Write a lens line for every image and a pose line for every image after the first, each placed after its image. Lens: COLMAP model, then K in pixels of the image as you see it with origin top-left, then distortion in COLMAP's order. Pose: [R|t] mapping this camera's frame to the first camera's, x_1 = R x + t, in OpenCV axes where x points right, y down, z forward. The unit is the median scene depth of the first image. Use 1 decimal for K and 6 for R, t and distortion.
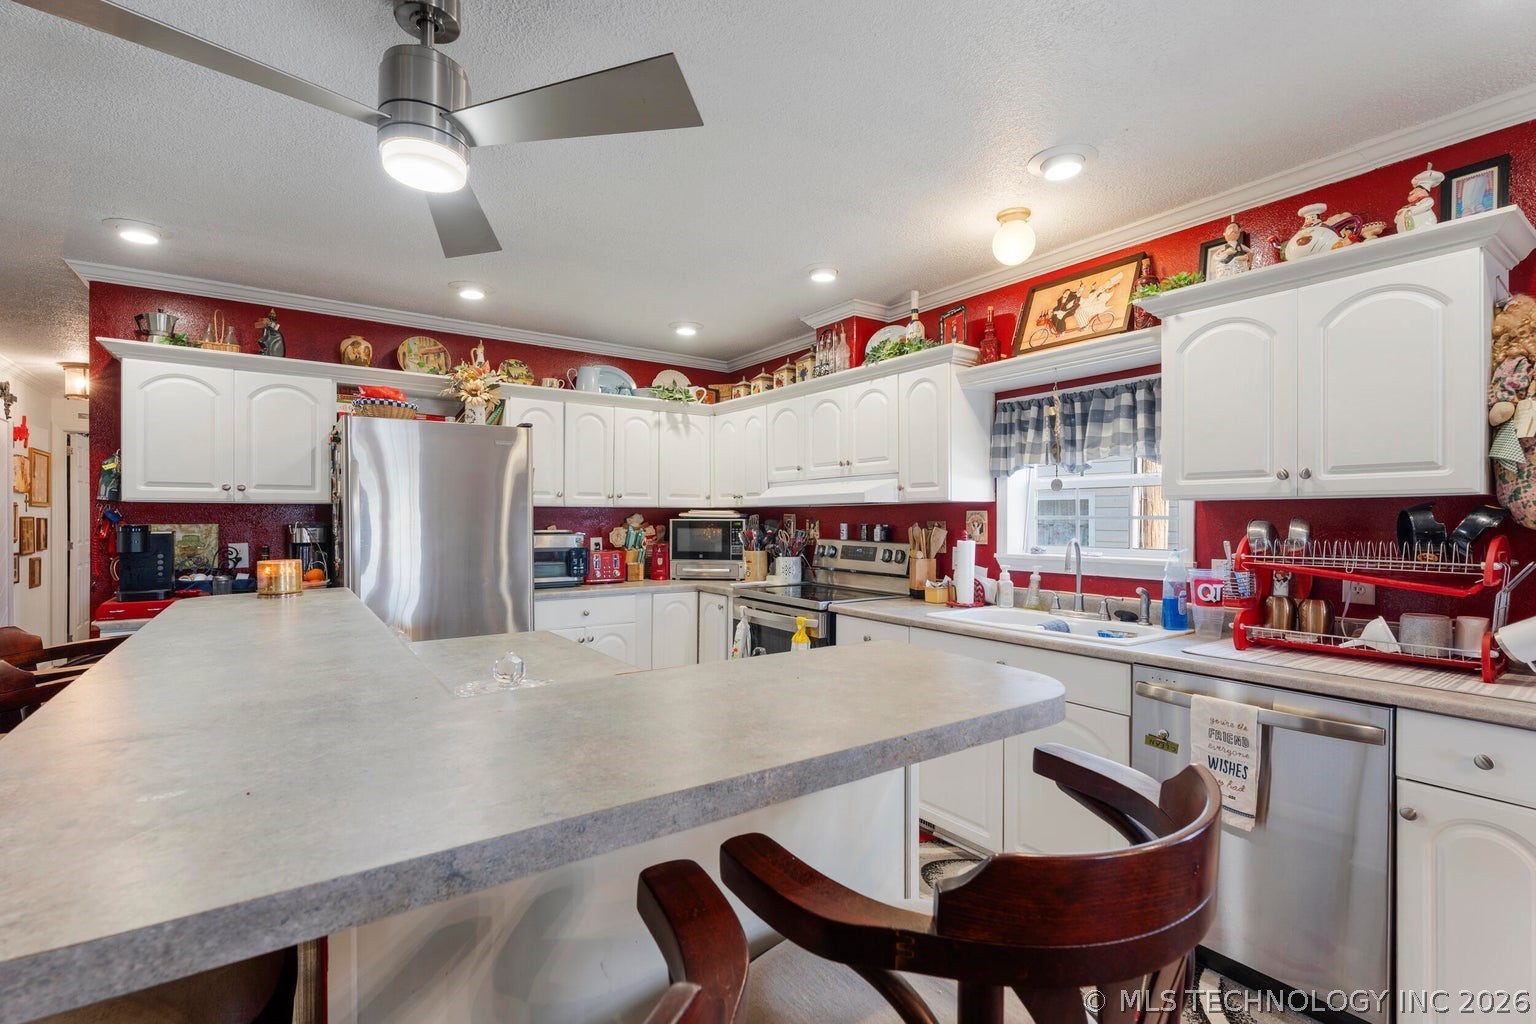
lens RADIAL K [[694.4, 0, 772.8], [0, 694.4, 517.7], [0, 0, 1]] dist [-0.001435, -0.000149]
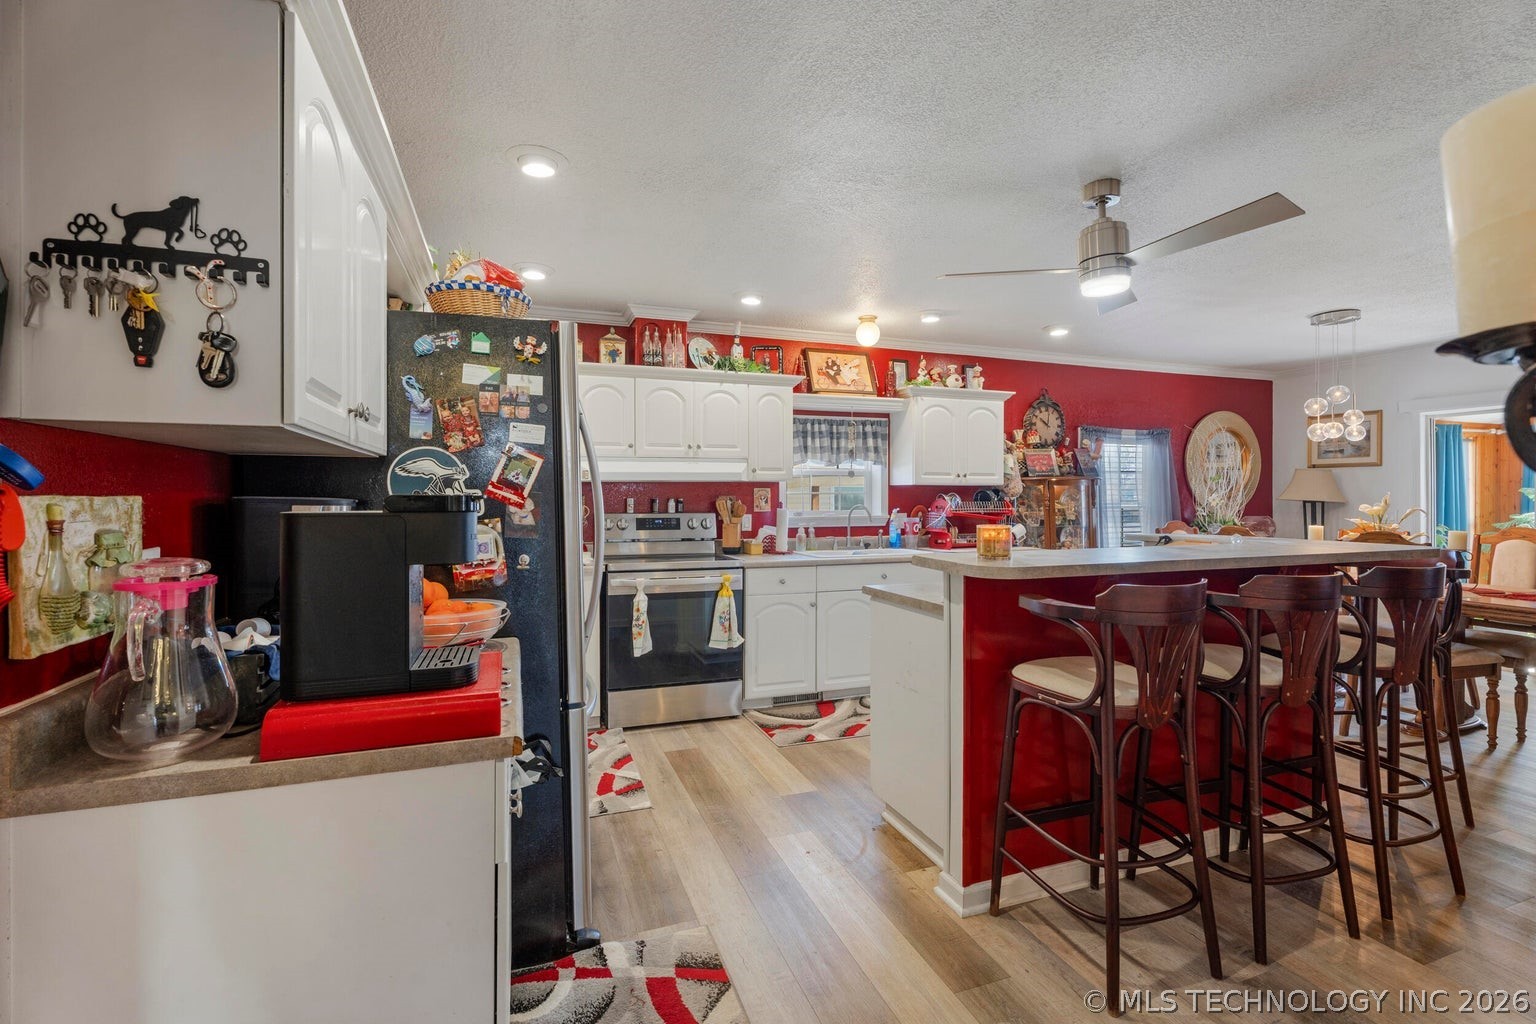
lens RADIAL K [[694.4, 0, 774.6], [0, 694.4, 492.5], [0, 0, 1]] dist [-0.001435, -0.000149]
pose [[0.260496, 0.009234, 0.965431, -1.083200], [0.001039, 0.999951, -0.009844, 0.012785], [-0.965474, 0.003567, 0.260474, 0.605674]]
